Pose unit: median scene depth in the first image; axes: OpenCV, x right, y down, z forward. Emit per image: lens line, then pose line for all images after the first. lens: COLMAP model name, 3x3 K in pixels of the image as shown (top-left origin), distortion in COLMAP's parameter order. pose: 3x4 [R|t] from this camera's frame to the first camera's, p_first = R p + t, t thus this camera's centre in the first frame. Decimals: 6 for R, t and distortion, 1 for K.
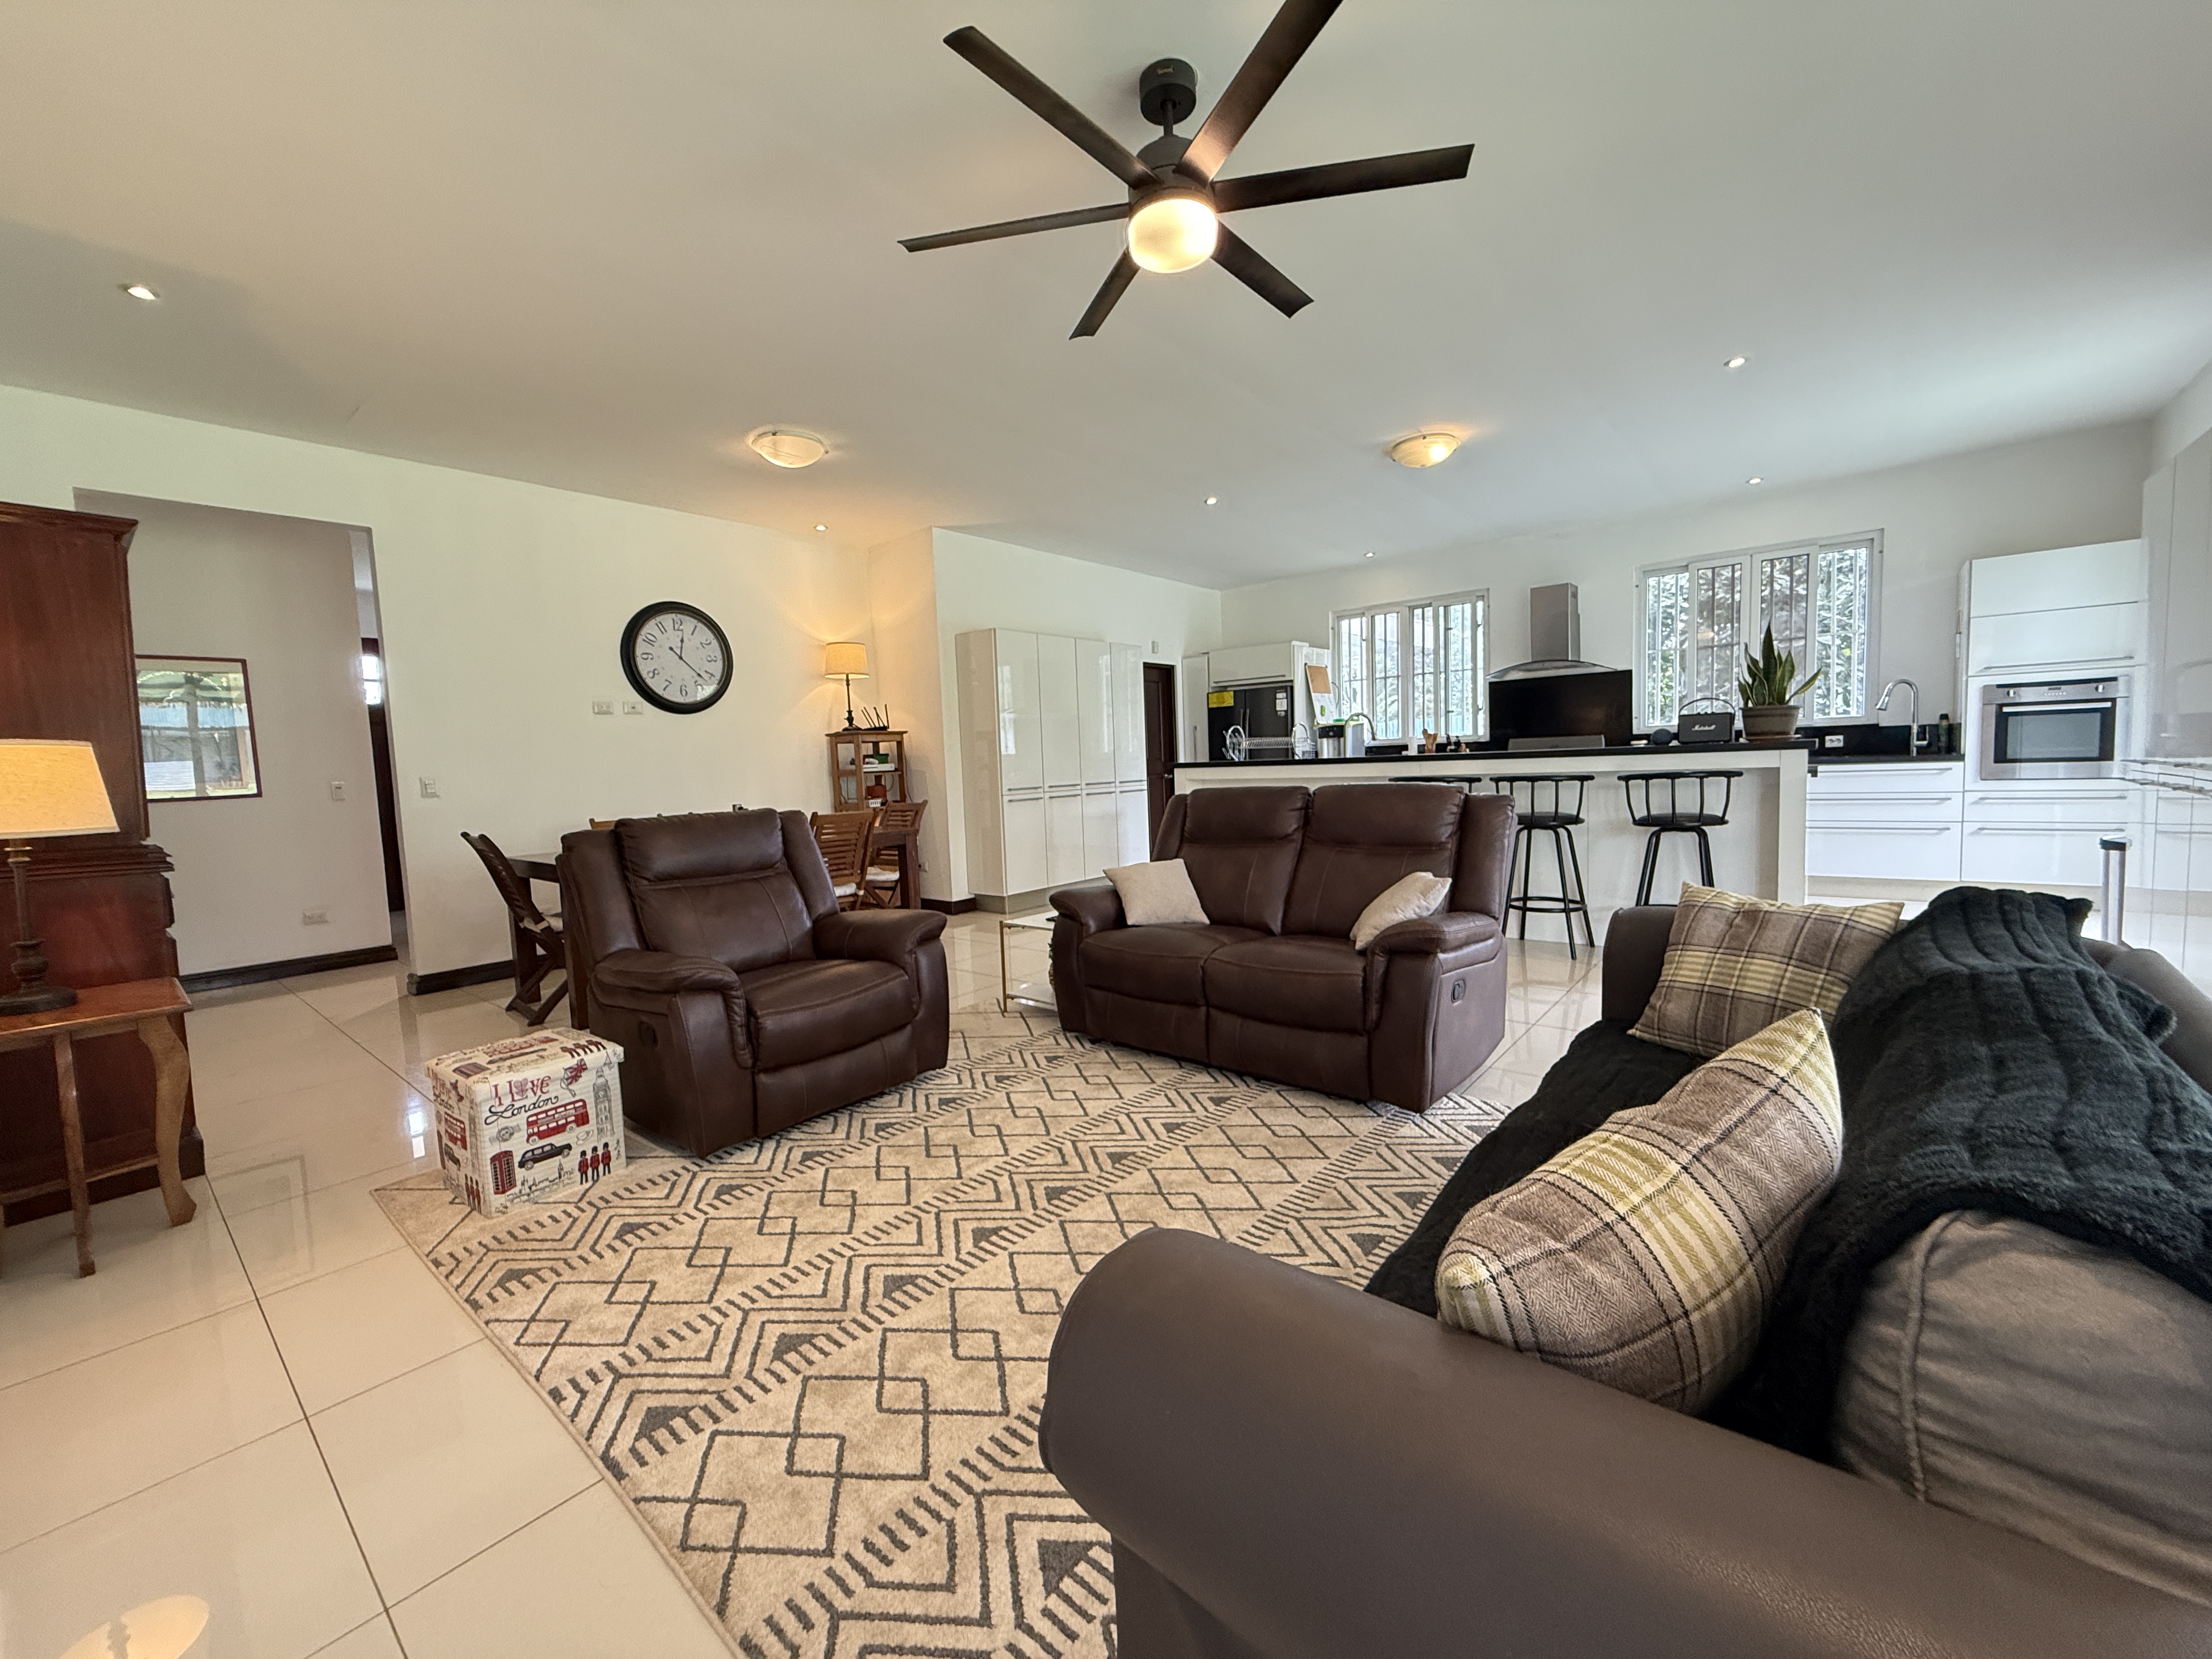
lens RADIAL K [[882.8, 0, 1106.0], [0, 882.8, 829.5], [0, 0, 1]] dist [-0.001450, -0.000173]
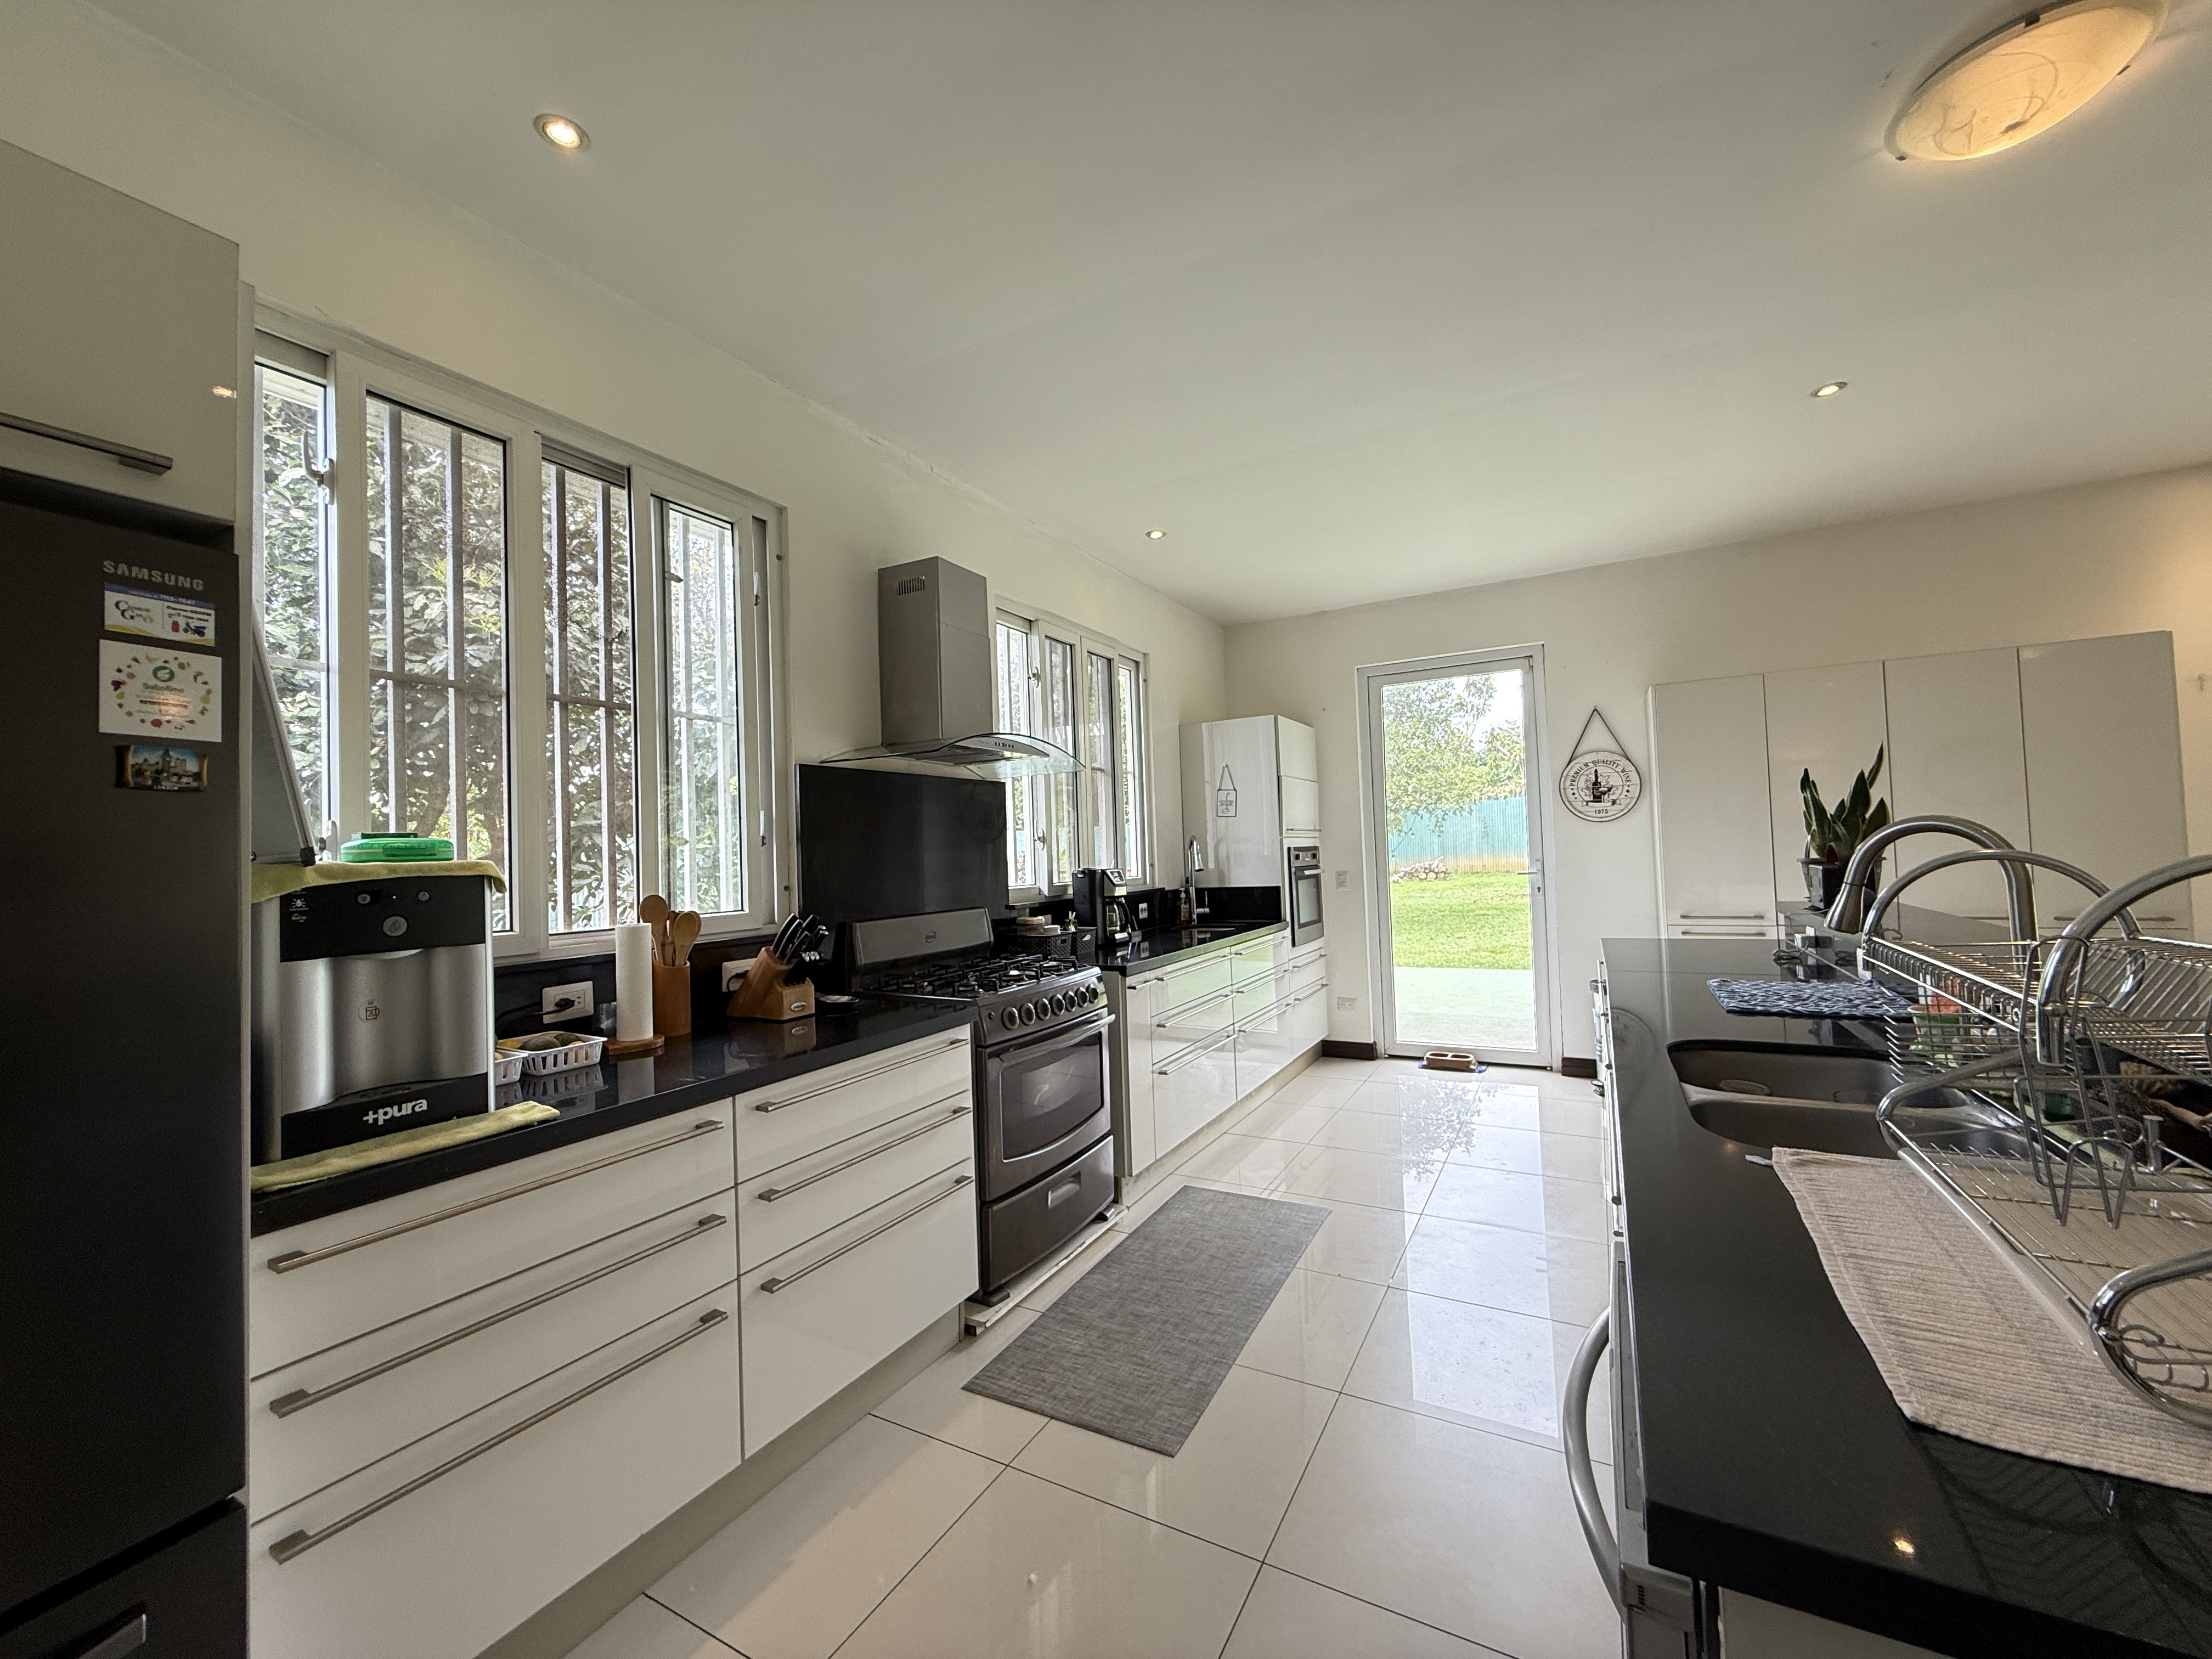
lens RADIAL K [[882.8, 0, 1106.0], [0, 882.8, 829.5], [0, 0, 1]] dist [-0.001450, -0.000173]
pose [[-0.194205, 0.072285, 0.978294, 0.078458], [0.116311, 0.991943, -0.050204, -0.127000], [-0.974041, 0.104036, -0.201048, 1.114360]]
